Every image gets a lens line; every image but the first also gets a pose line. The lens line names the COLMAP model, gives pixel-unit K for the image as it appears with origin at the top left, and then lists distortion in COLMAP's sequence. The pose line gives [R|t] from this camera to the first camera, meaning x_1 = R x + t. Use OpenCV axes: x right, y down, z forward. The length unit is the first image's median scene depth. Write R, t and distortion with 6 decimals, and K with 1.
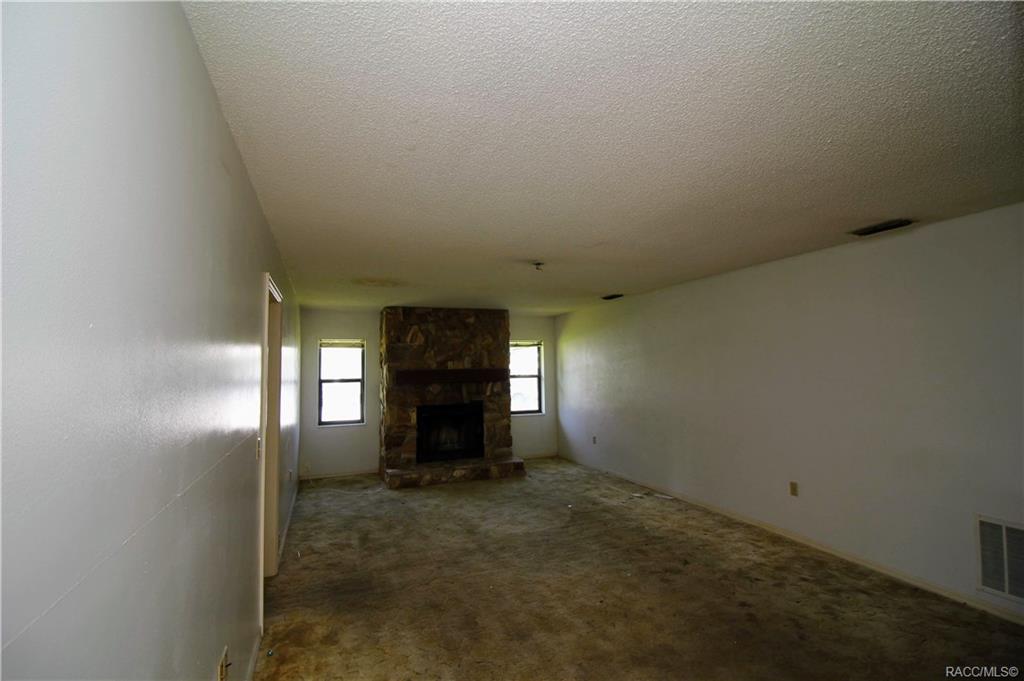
lens RADIAL K [[479.7, 0, 505.7], [0, 479.7, 336.4], [0, 0, 1]] dist [0.000473, -0.014891]
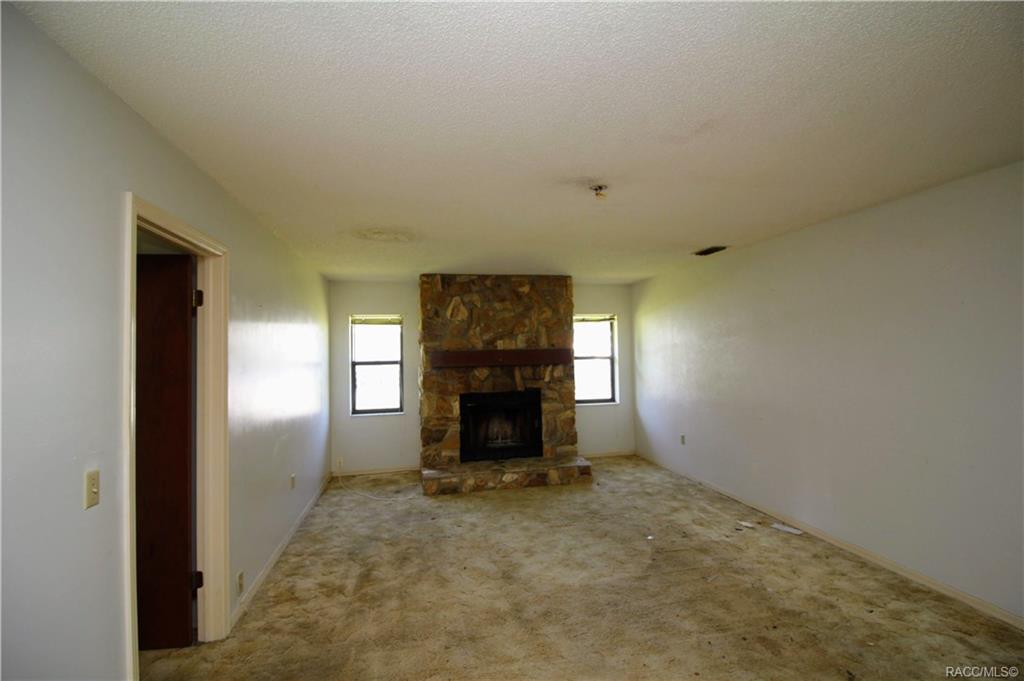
lens RADIAL K [[469.6, 0, 515.2], [0, 469.6, 335.1], [0, 0, 1]] dist [0.001393, -0.013362]
pose [[0.988898, -0.006486, -0.148455, 0.031723], [0.012359, 0.999176, 0.038669, 0.013890], [0.148082, -0.040074, 0.988163, 0.226352]]
